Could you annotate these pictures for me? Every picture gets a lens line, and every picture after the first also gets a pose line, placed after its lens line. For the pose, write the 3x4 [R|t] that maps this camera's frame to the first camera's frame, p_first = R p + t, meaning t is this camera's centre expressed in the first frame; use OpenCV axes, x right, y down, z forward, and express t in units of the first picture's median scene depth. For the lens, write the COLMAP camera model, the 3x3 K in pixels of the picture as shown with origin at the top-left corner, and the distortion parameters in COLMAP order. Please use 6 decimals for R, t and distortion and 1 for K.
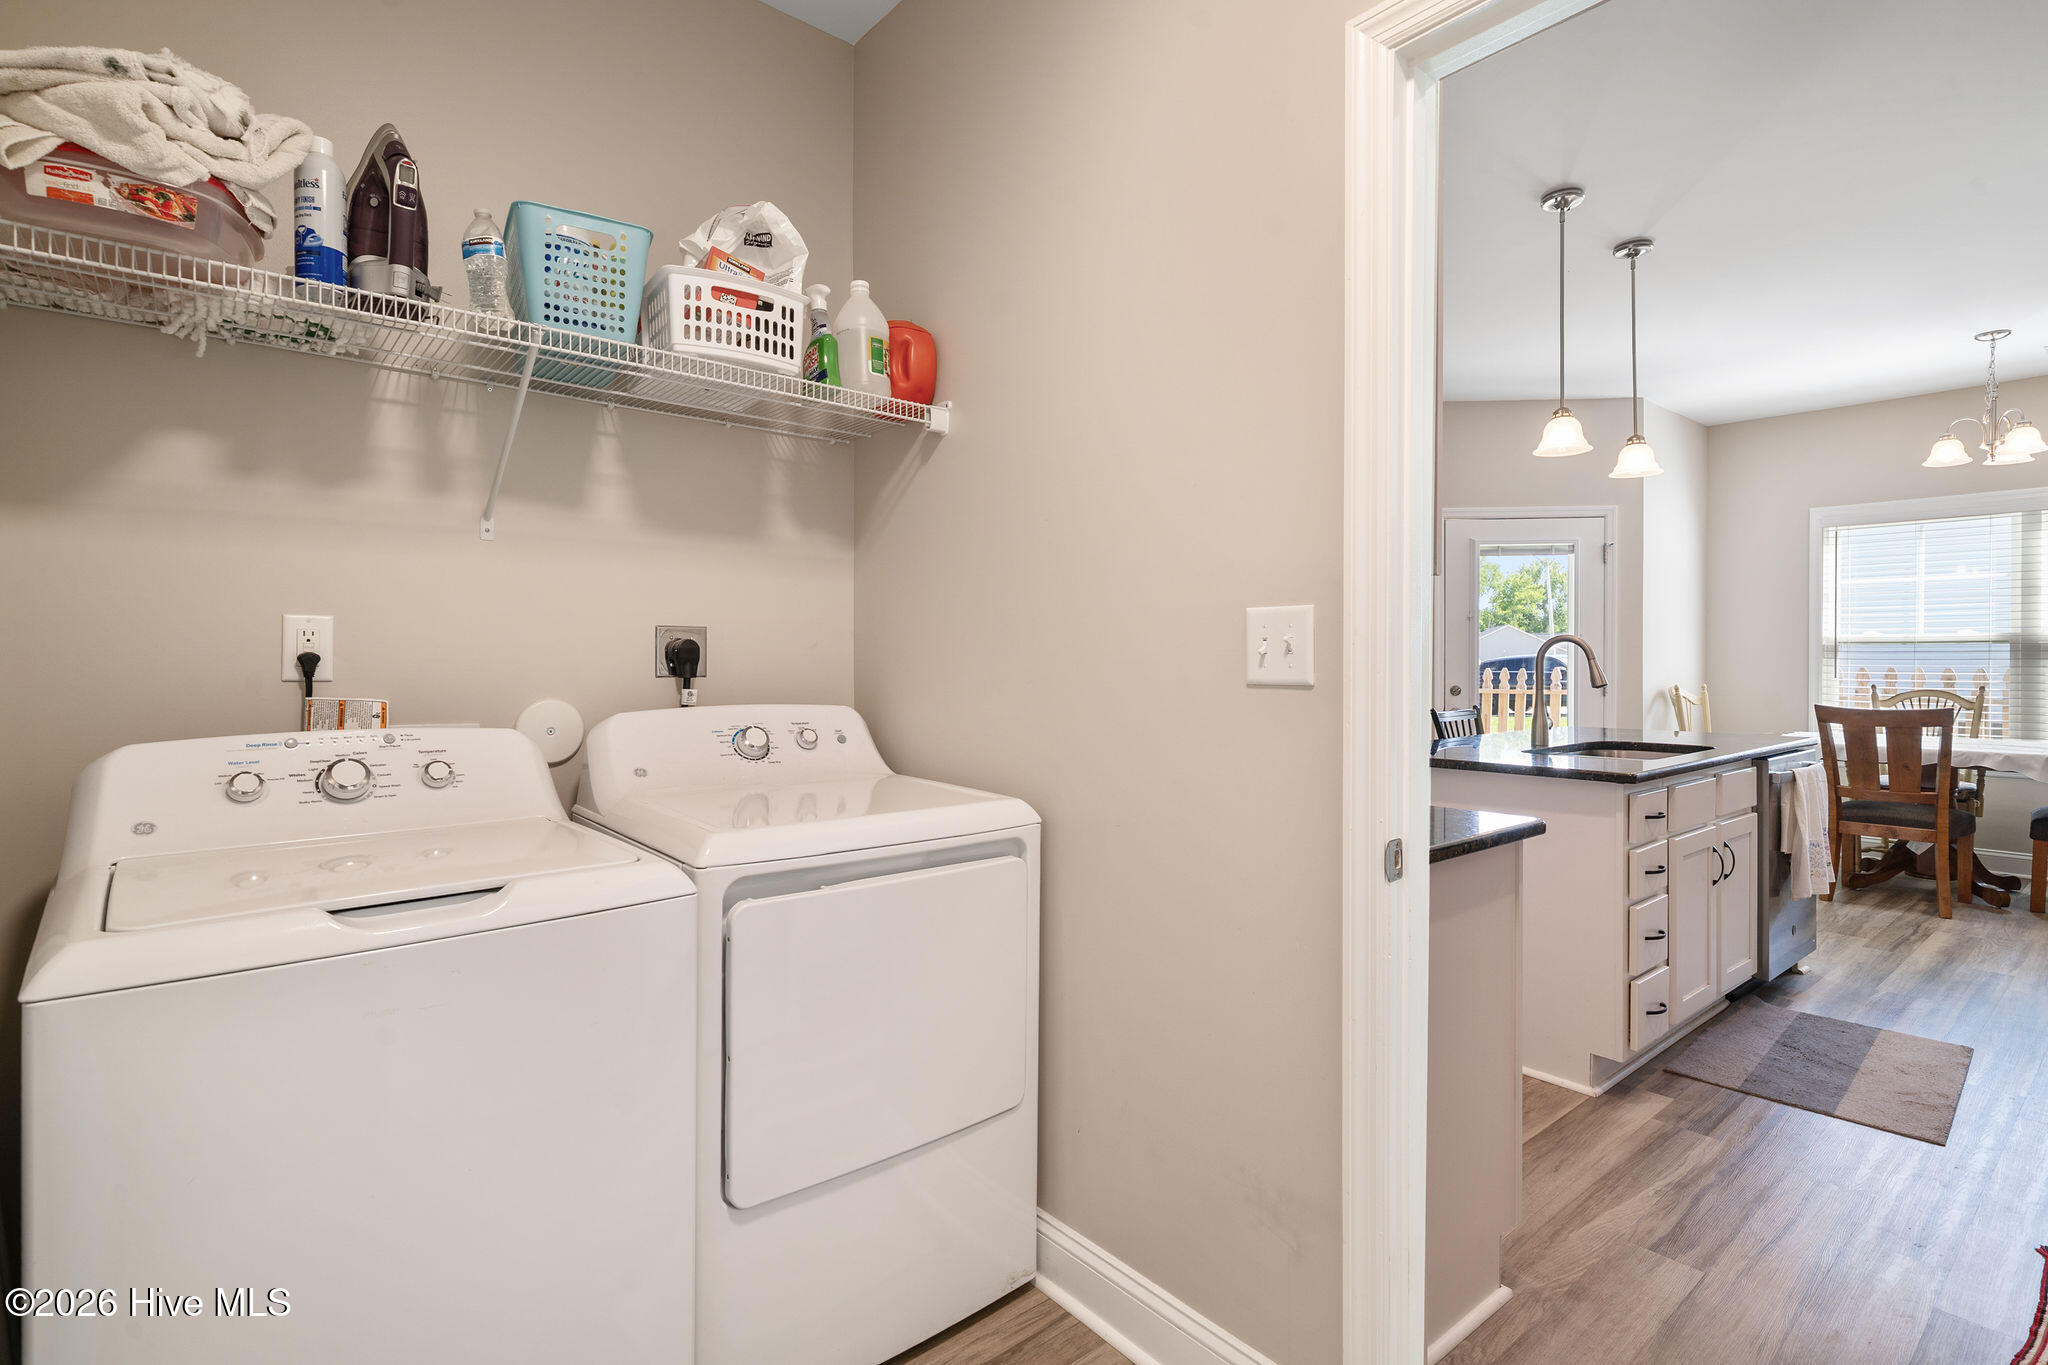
lens RADIAL K [[975.5, 0, 1017.8], [0, 975.5, 656.3], [0, 0, 1]] dist [-0.000480, 0.000849]
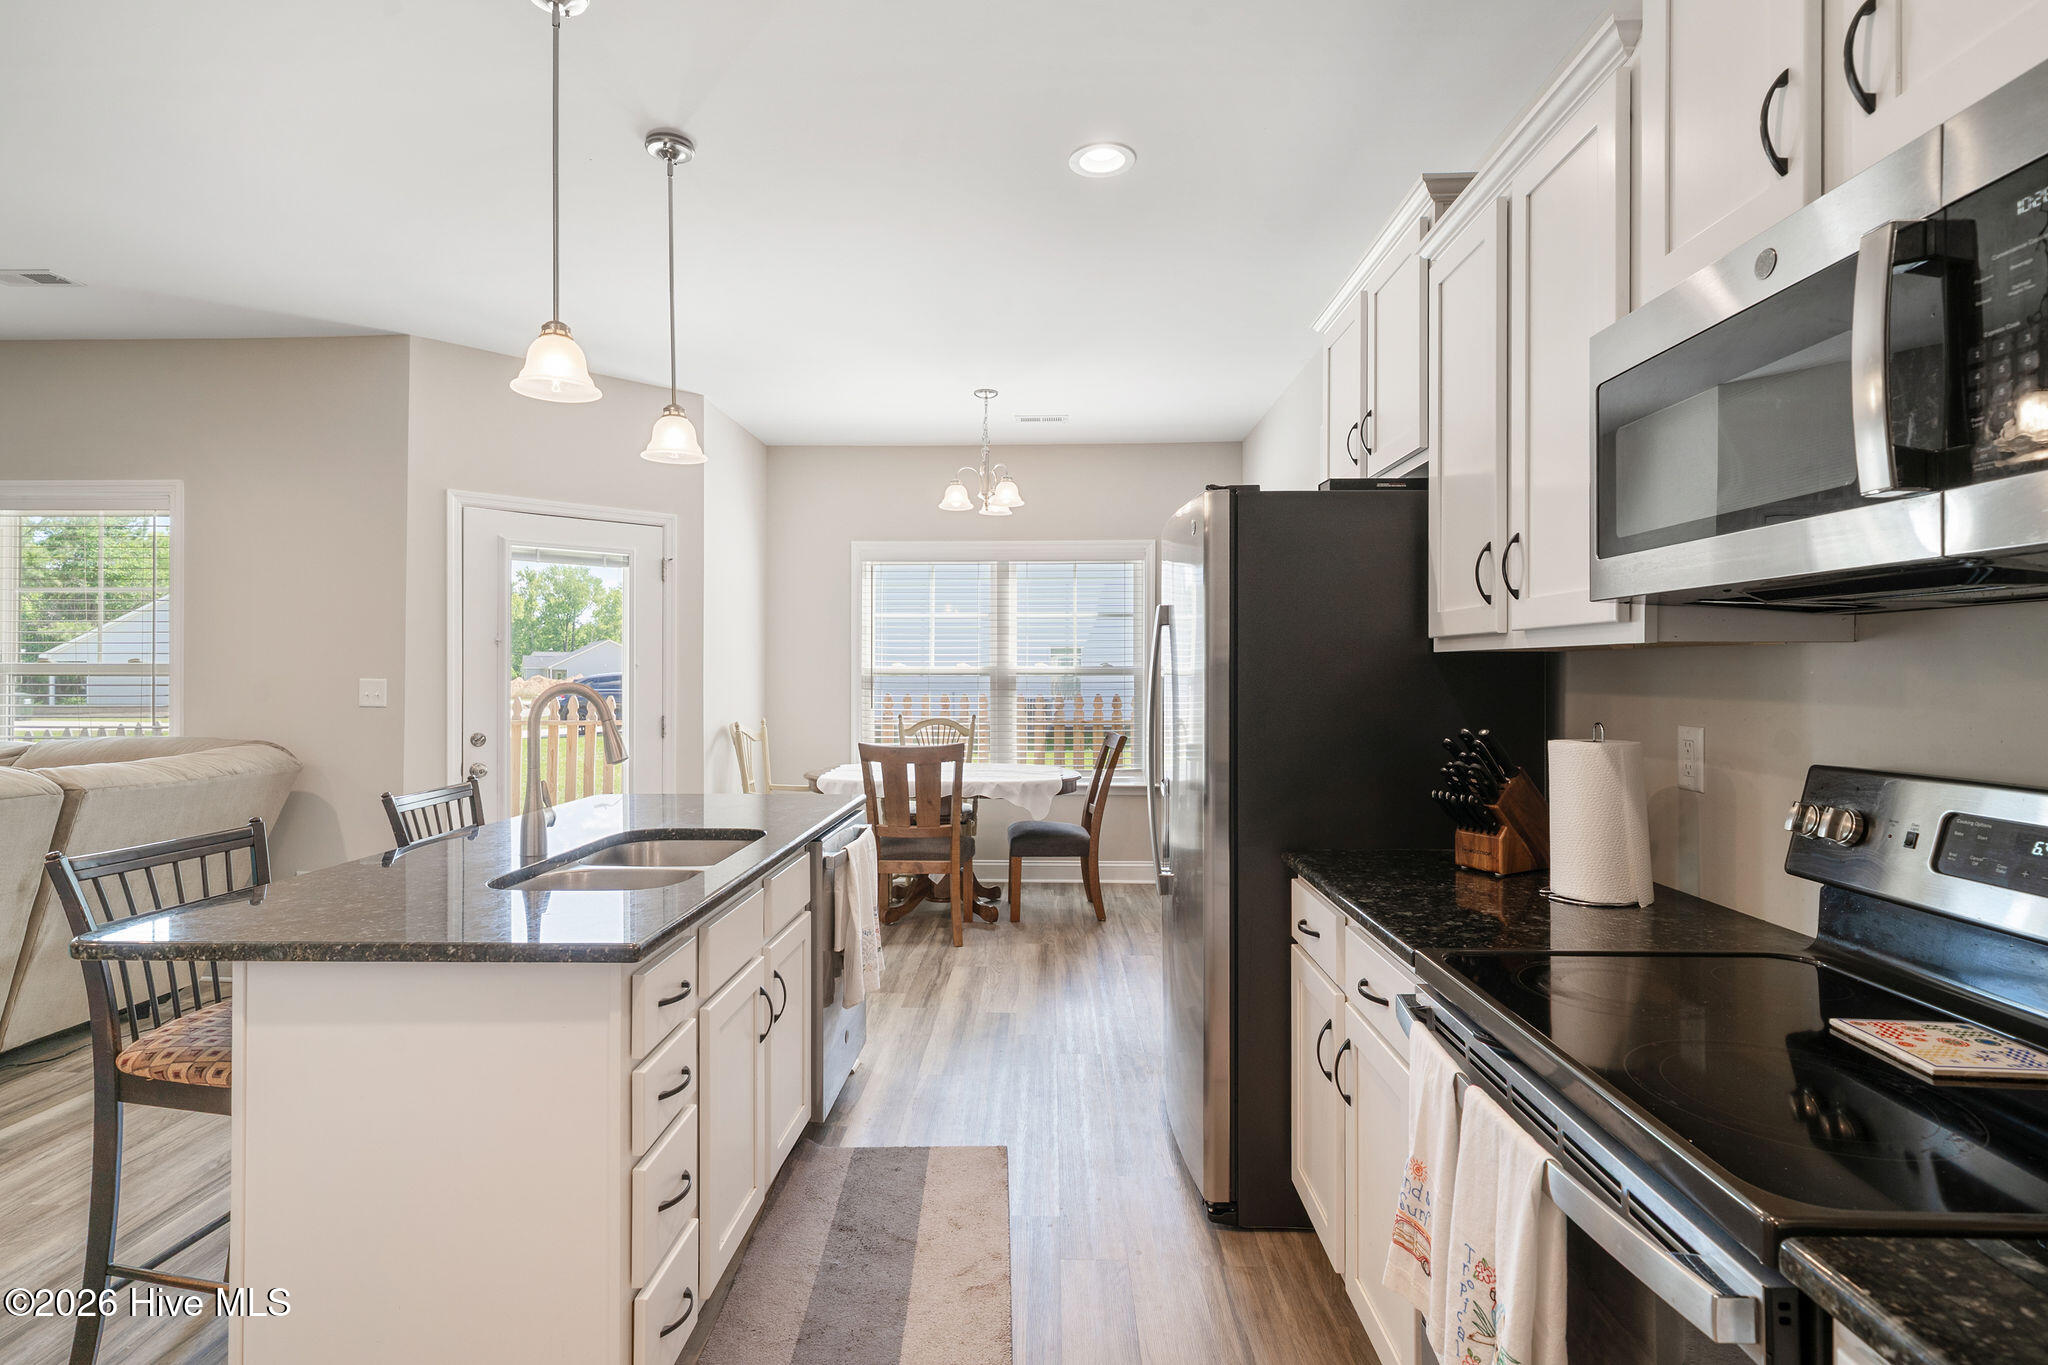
lens RADIAL K [[992.1, 0, 1024.0], [0, 992.1, 682.5], [0, 0, 1]] dist [-0.000577, -0.000037]
pose [[0.650692, -0.008373, 0.759296, 0.196363], [-0.000926, 0.999930, 0.011819, -0.022824], [-0.759341, -0.008394, 0.650638, 0.260549]]
